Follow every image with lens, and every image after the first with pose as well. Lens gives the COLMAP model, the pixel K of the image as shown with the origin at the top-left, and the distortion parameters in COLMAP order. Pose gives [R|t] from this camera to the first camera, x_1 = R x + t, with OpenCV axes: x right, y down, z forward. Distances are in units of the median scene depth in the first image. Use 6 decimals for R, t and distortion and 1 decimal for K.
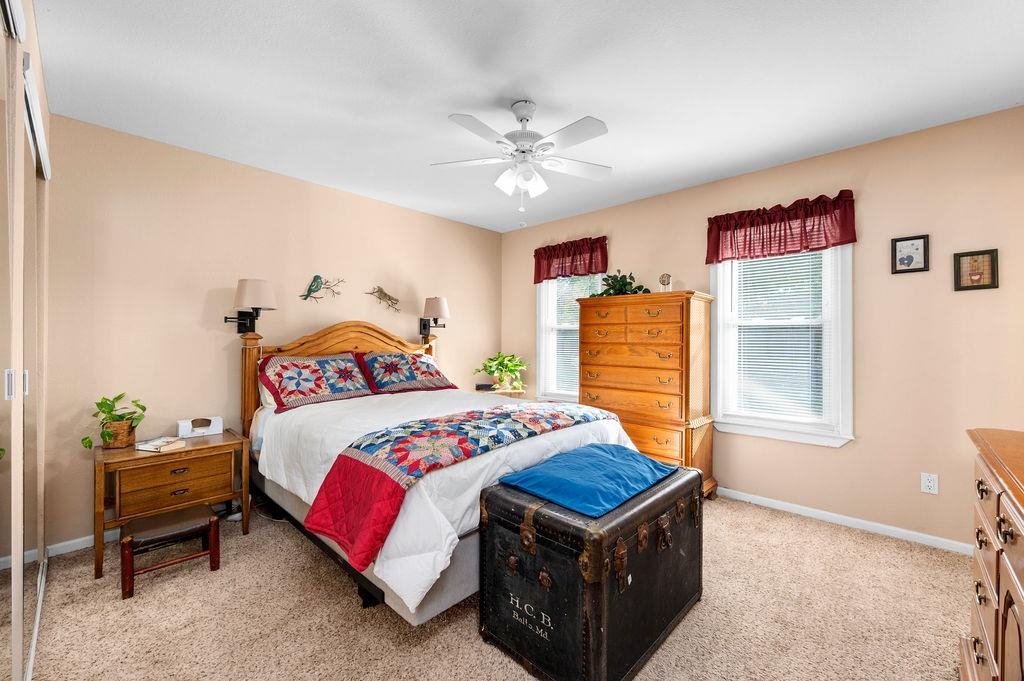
lens RADIAL K [[408.3, 0, 509.2], [0, 408.3, 339.1], [0, 0, 1]] dist [0.002779, -0.001297]
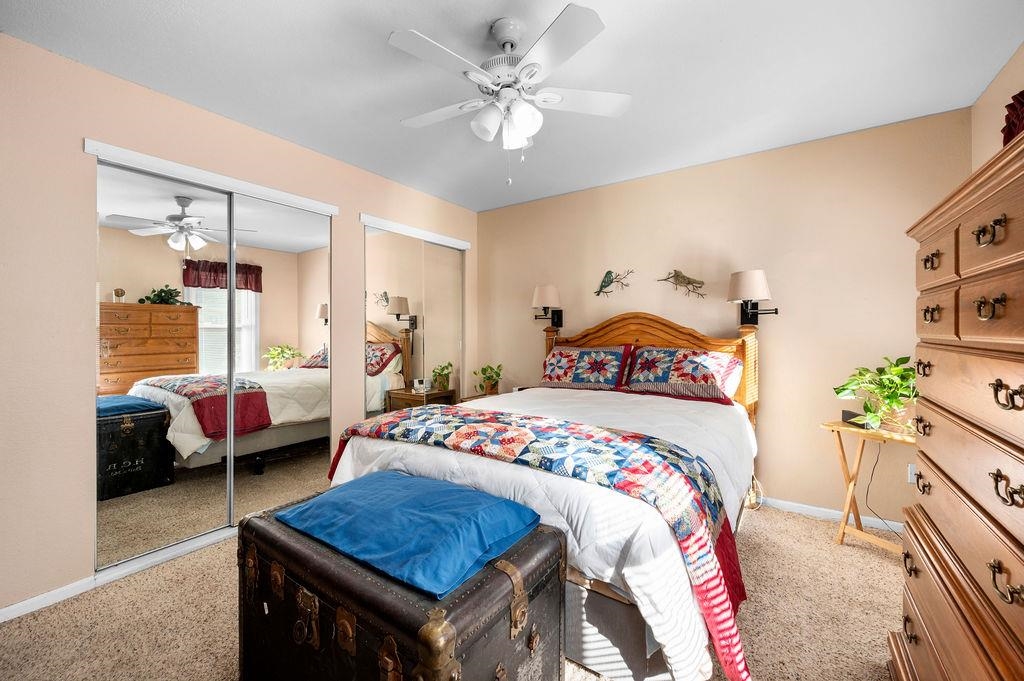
lens RADIAL K [[408.3, 0, 510.1], [0, 408.3, 335.1], [0, 0, 1]] dist [0.002779, -0.001297]
pose [[0.163496, 0.005882, -0.986526, 0.518235], [-0.000494, 0.999983, 0.005880, 0.002696], [0.986544, -0.000474, 0.163496, 0.577829]]
